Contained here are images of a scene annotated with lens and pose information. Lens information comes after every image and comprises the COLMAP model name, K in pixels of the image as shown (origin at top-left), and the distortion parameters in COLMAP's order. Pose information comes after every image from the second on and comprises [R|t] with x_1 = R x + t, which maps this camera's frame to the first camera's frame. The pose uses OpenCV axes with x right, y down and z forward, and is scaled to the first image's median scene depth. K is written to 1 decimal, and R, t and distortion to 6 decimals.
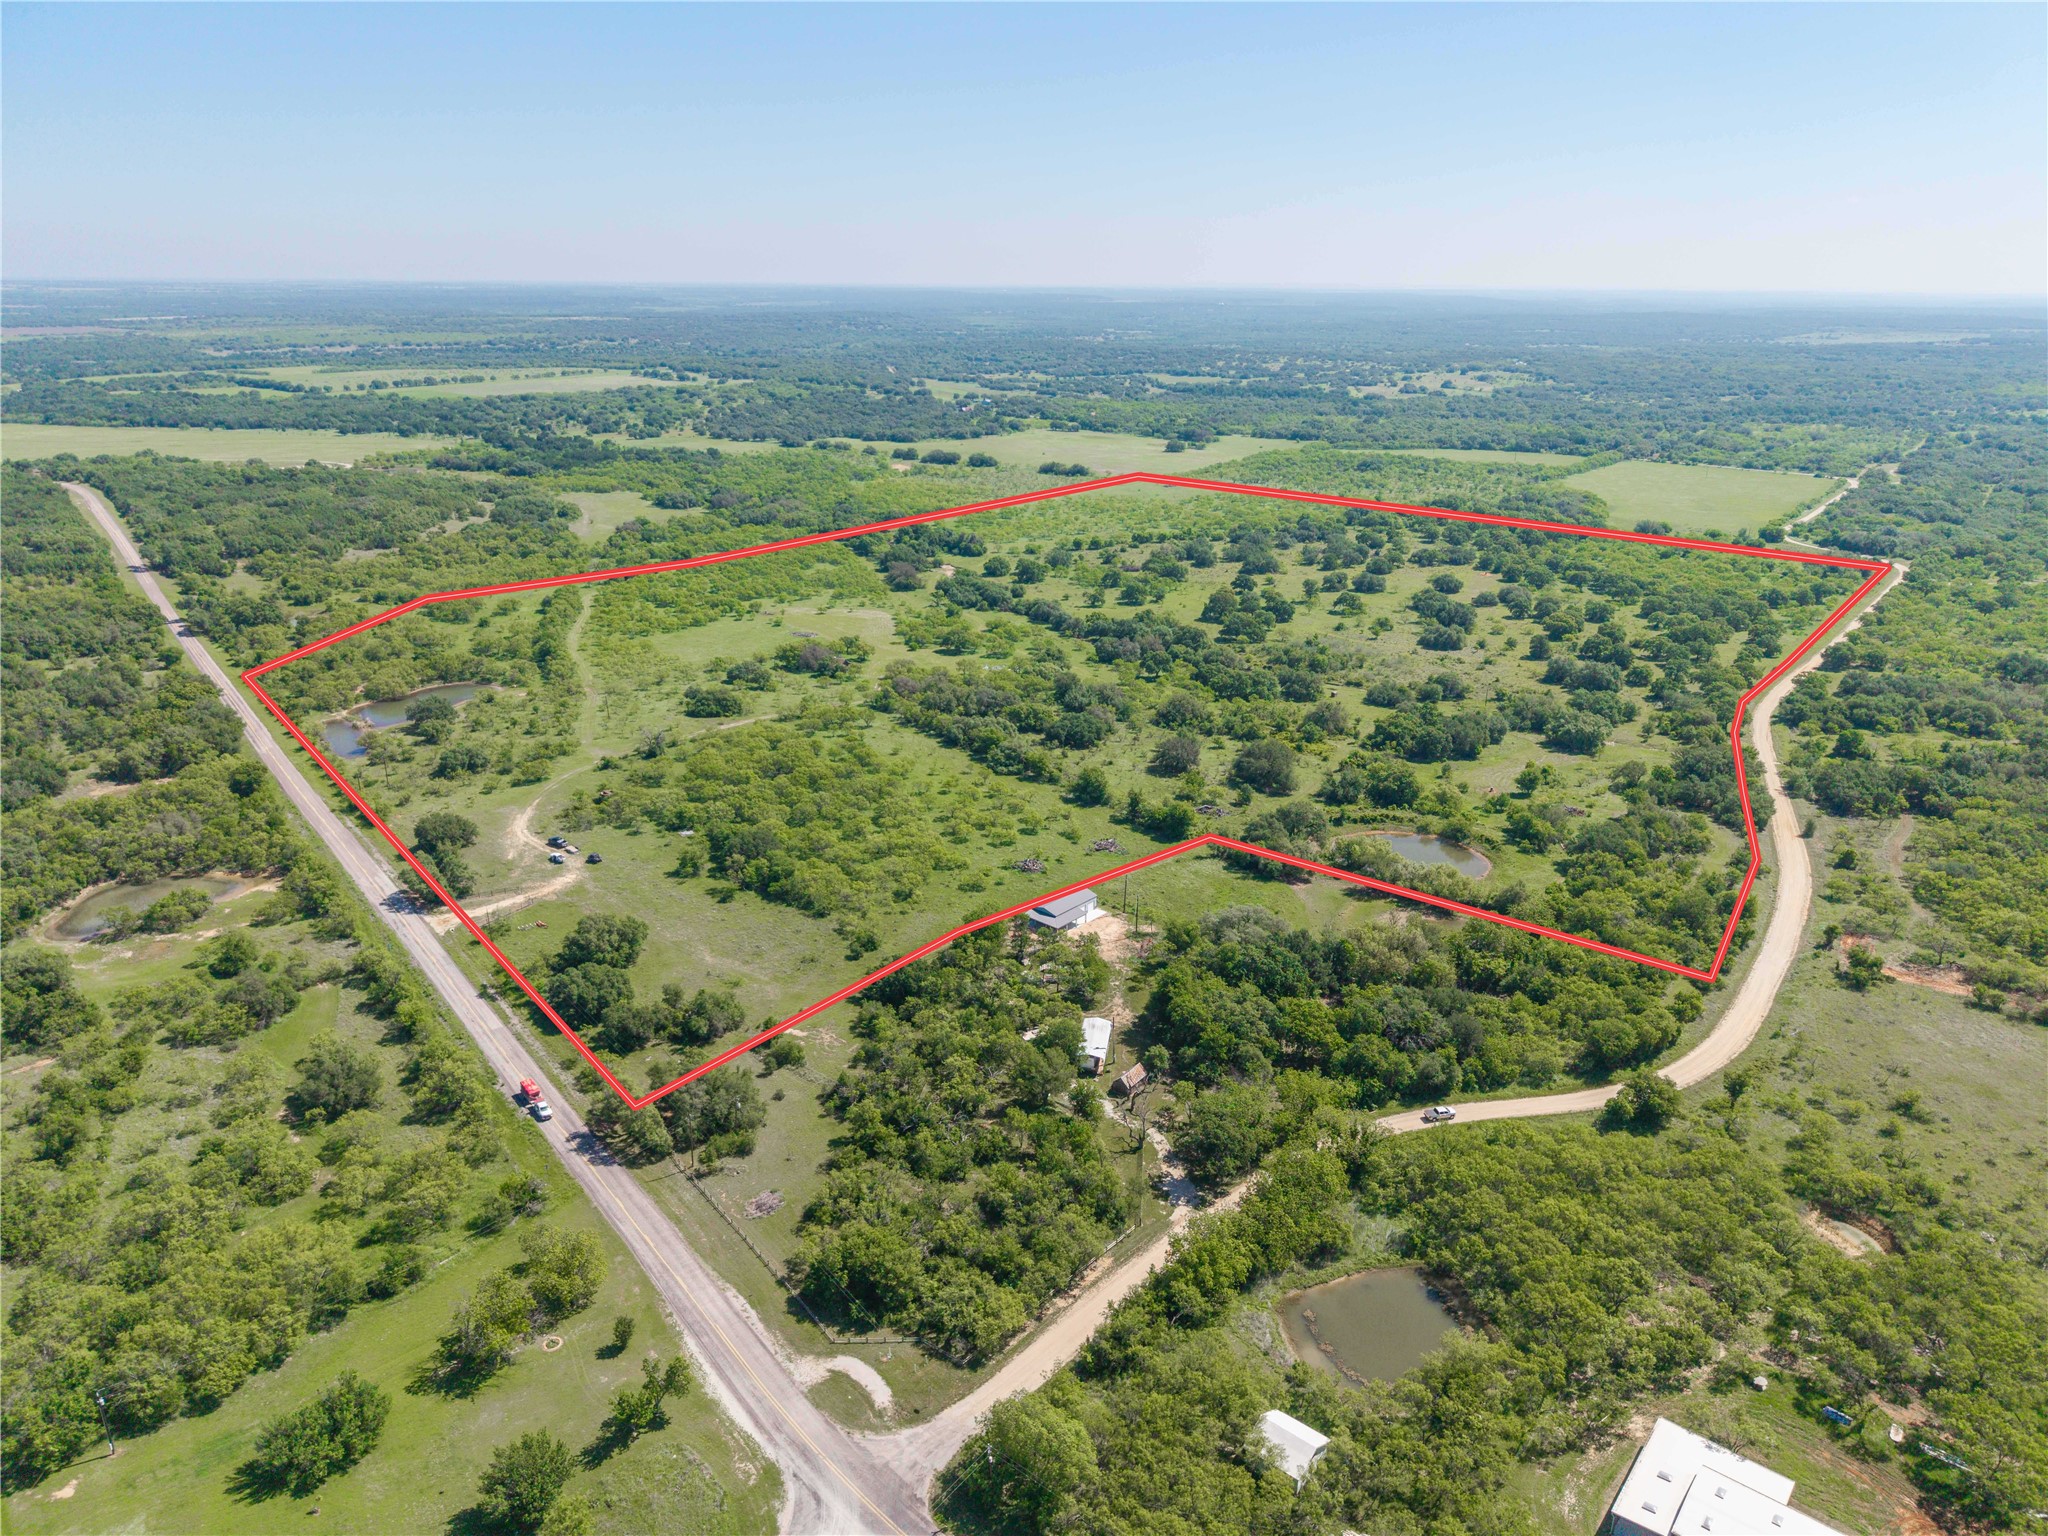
lens RADIAL K [[1350.3, 0, 1008.7], [0, 1350.3, 775.9], [0, 0, 1]] dist [0.061512, -0.061559]
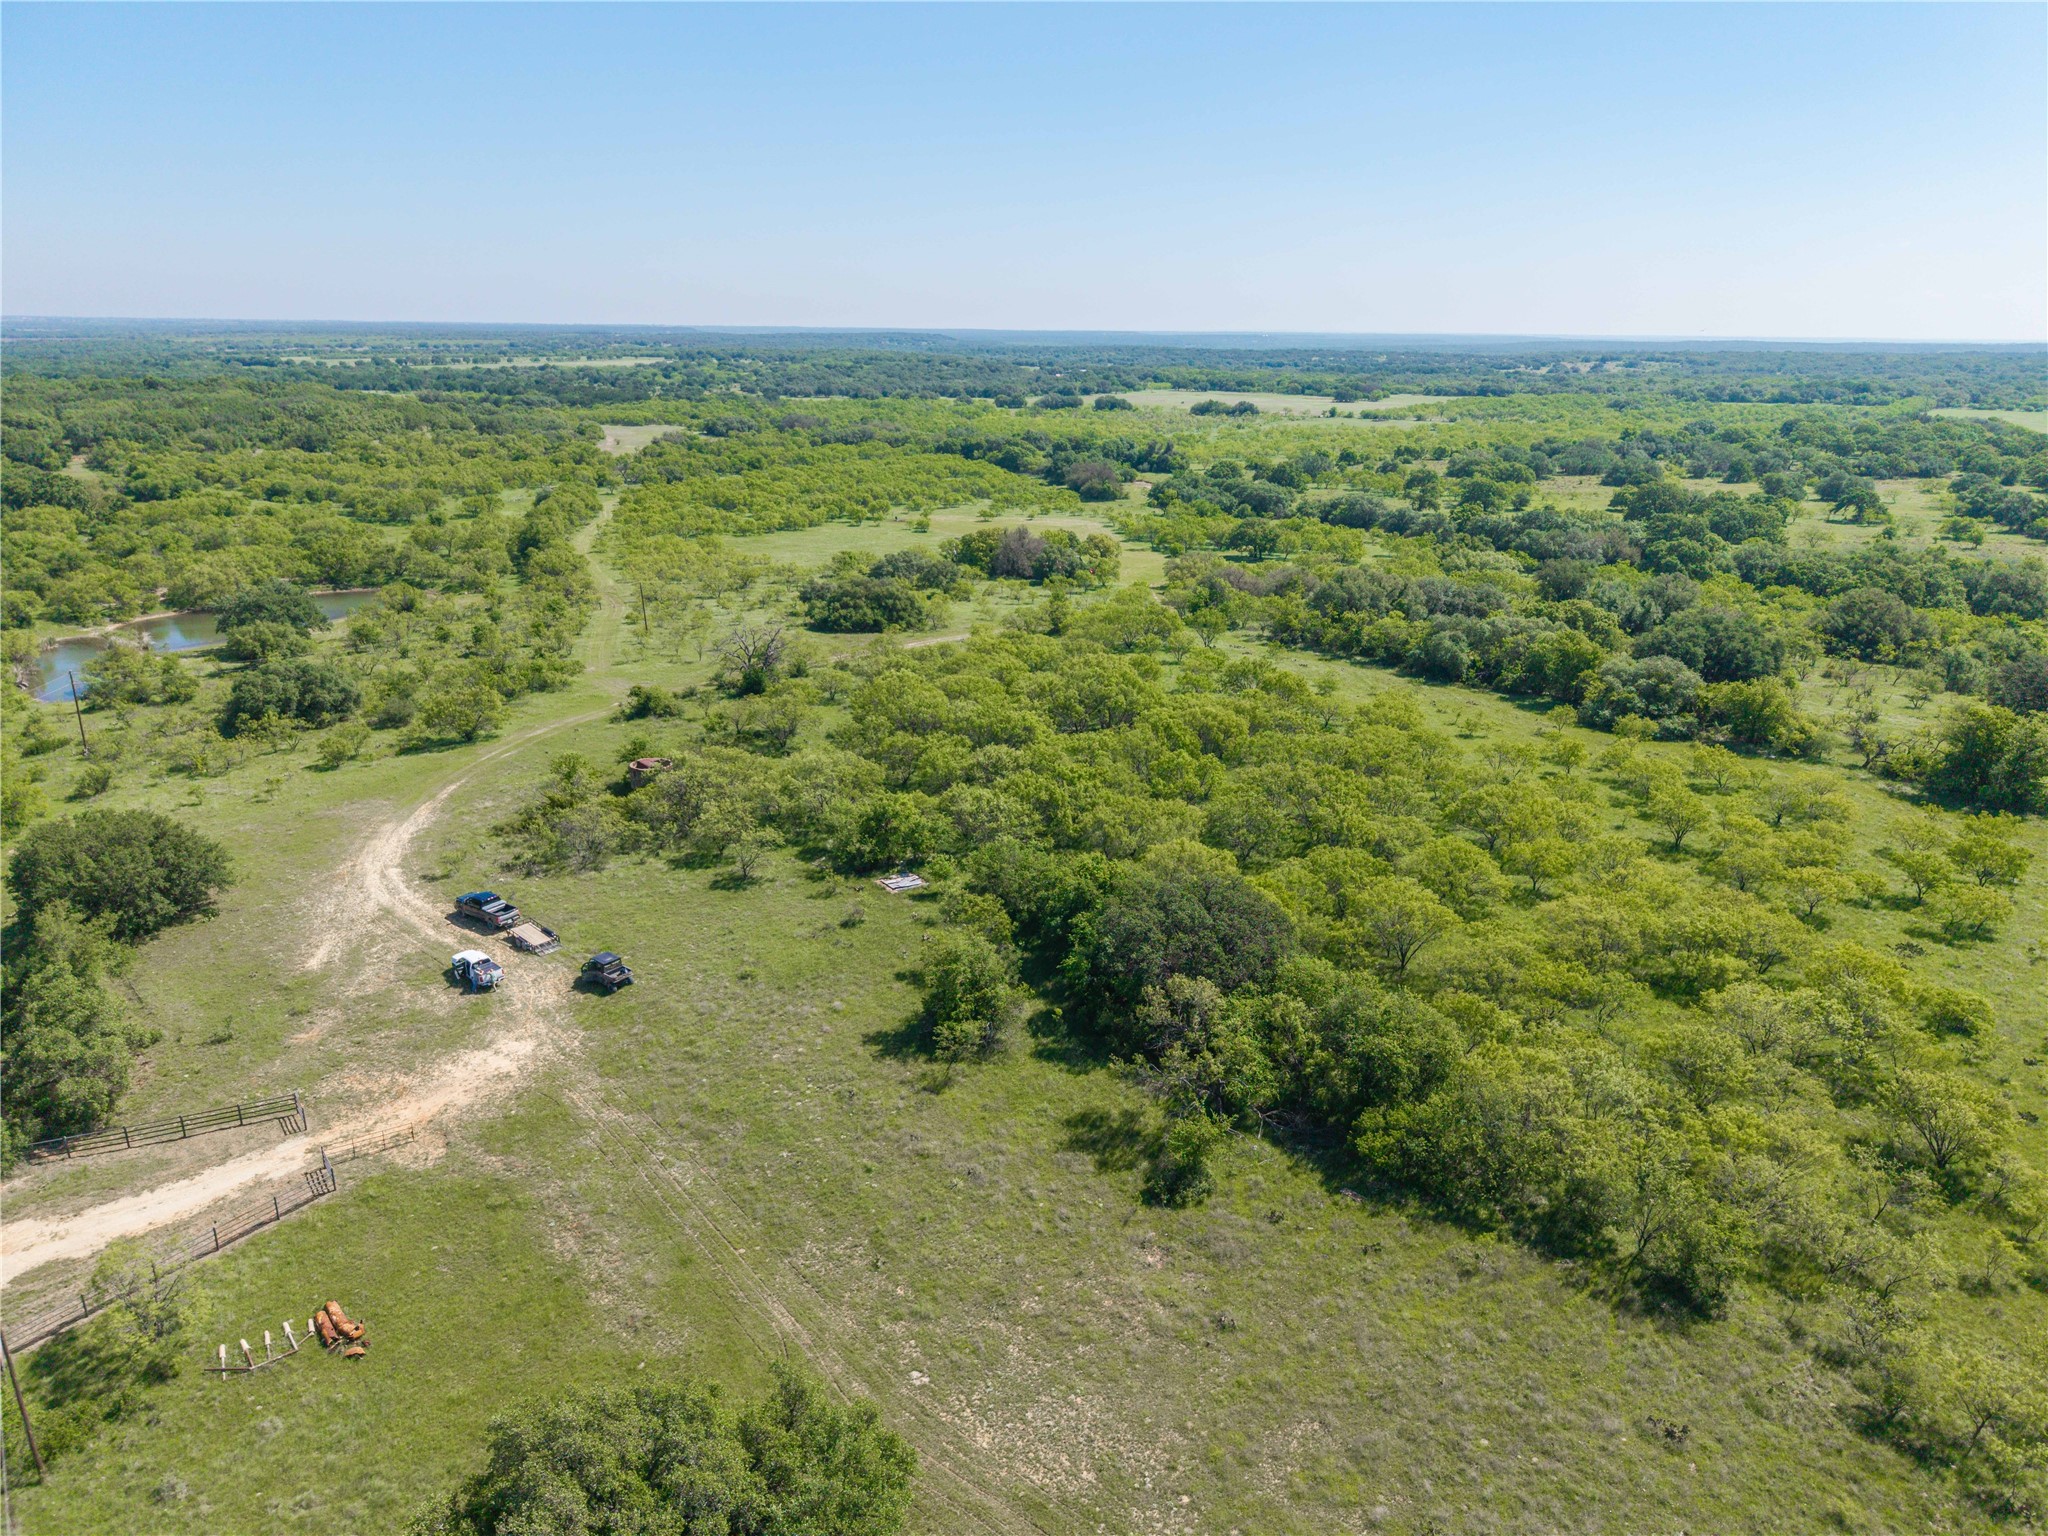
lens RADIAL K [[1350.3, 0, 1008.7], [0, 1350.3, 775.9], [0, 0, 1]] dist [0.061512, -0.061559]
pose [[0.999852, 0.008358, -0.015053, -0.183518], [-0.008841, 0.999439, -0.032312, 0.024024], [0.014774, 0.032440, 0.999364, 0.605413]]
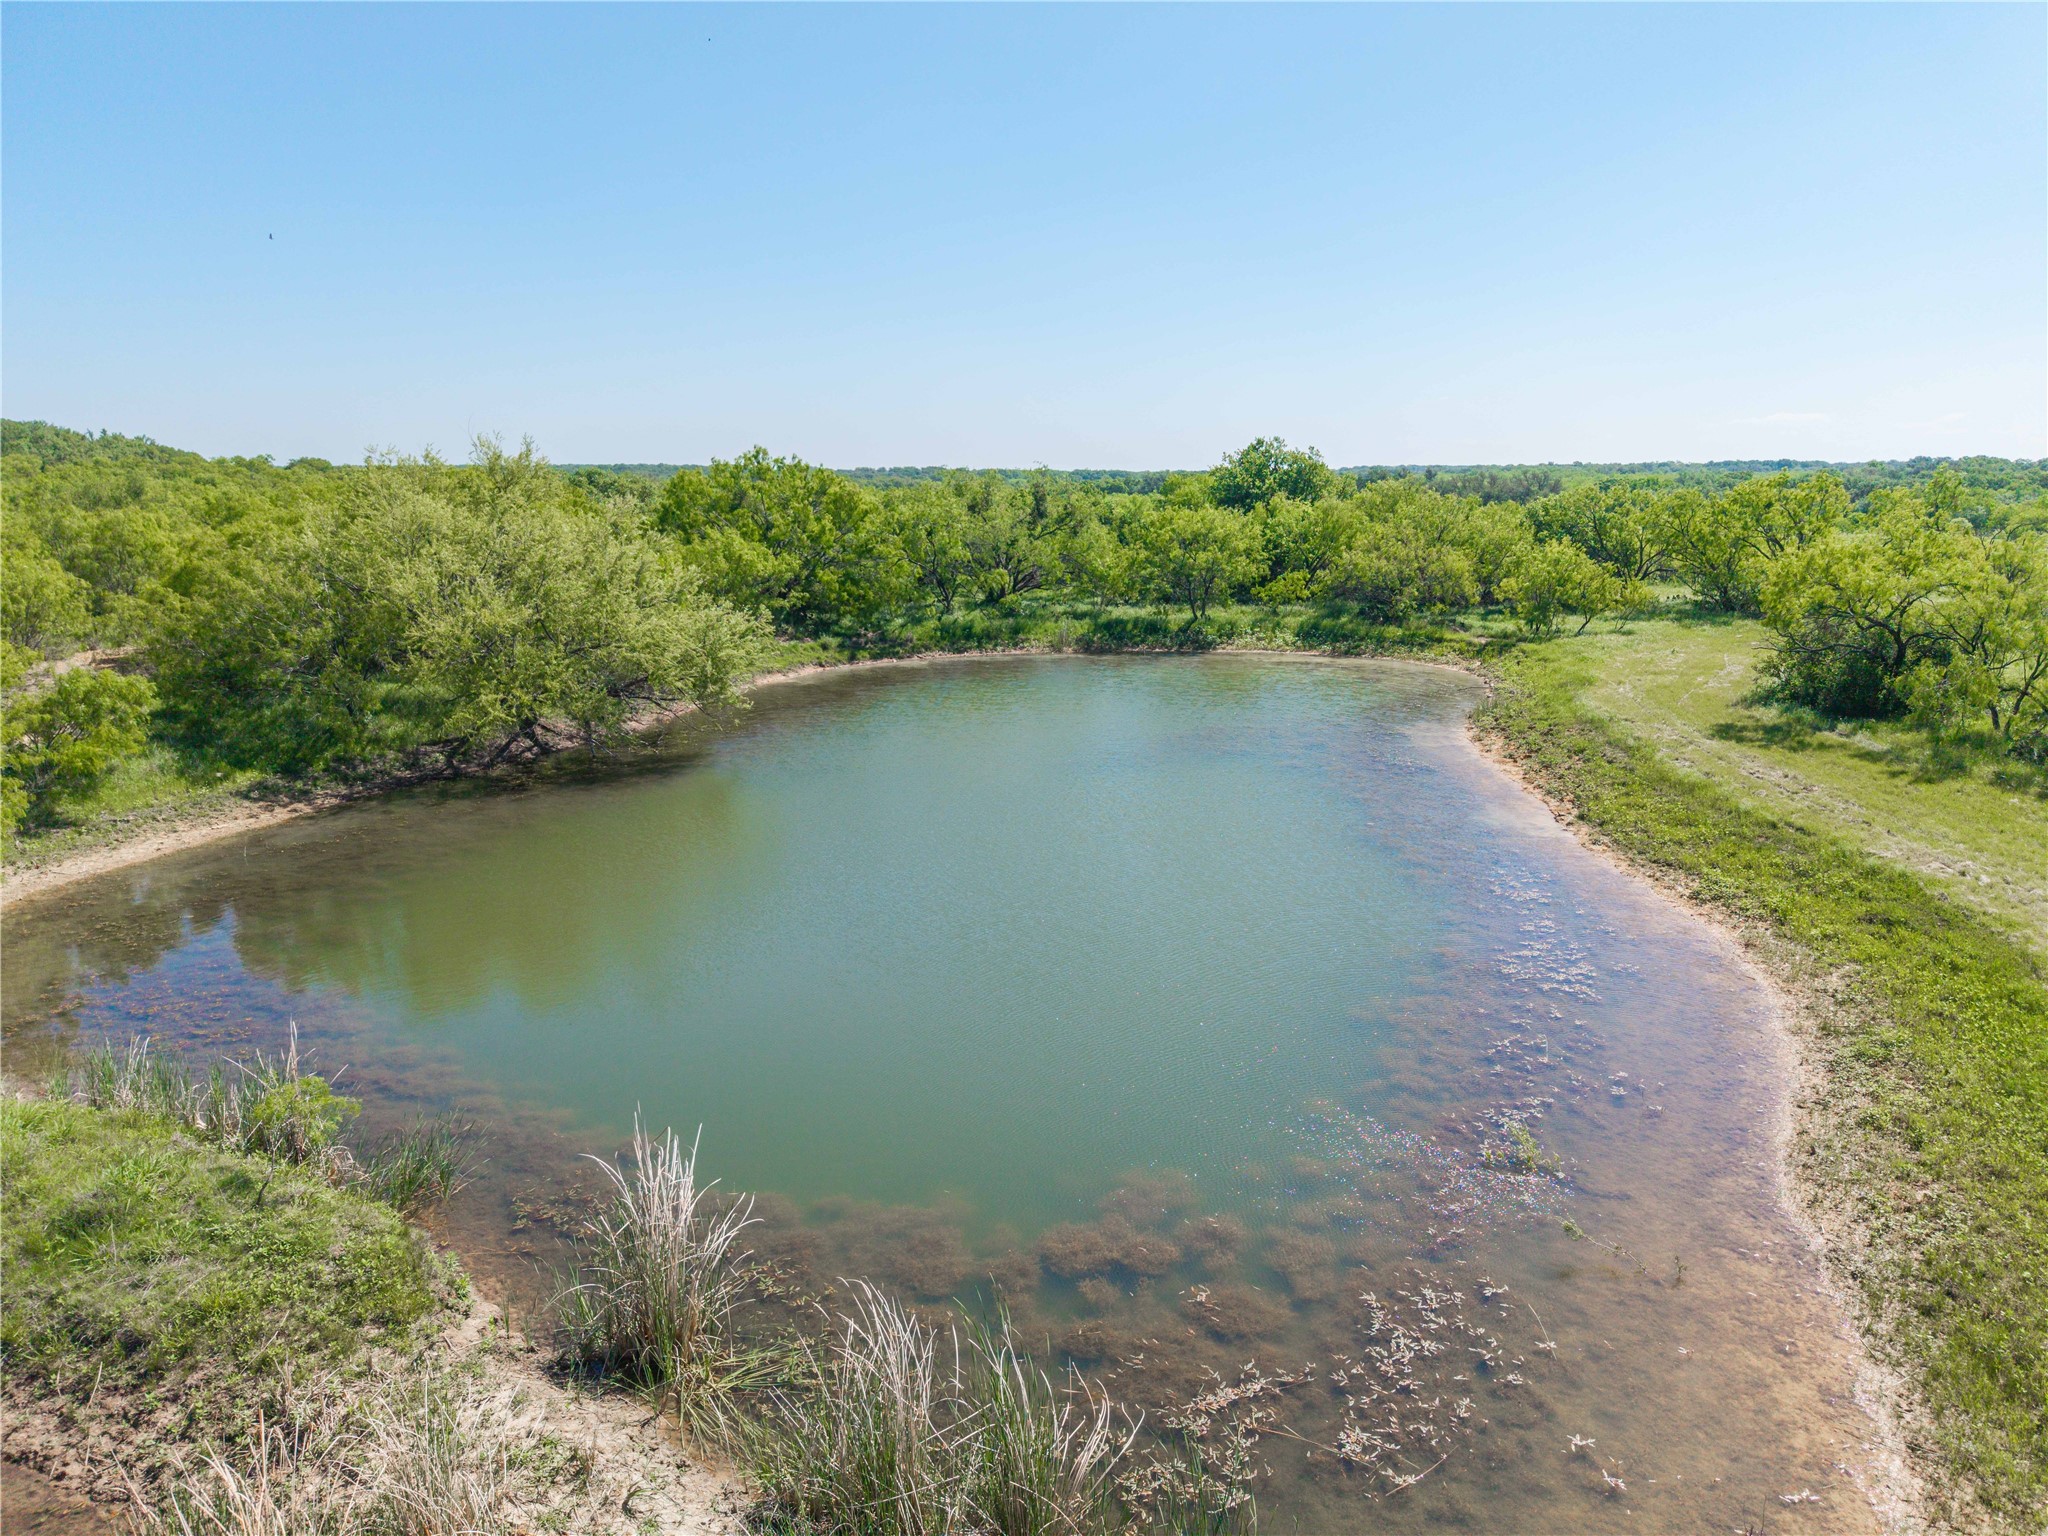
lens RADIAL K [[1350.3, 0, 1008.7], [0, 1350.3, 775.9], [0, 0, 1]] dist [0.061512, -0.061559]
pose [[0.970388, -0.051665, 0.235964, -0.542177], [0.082339, 0.989103, -0.122049, -0.053797], [-0.227087, 0.137864, 0.964067, 1.120846]]
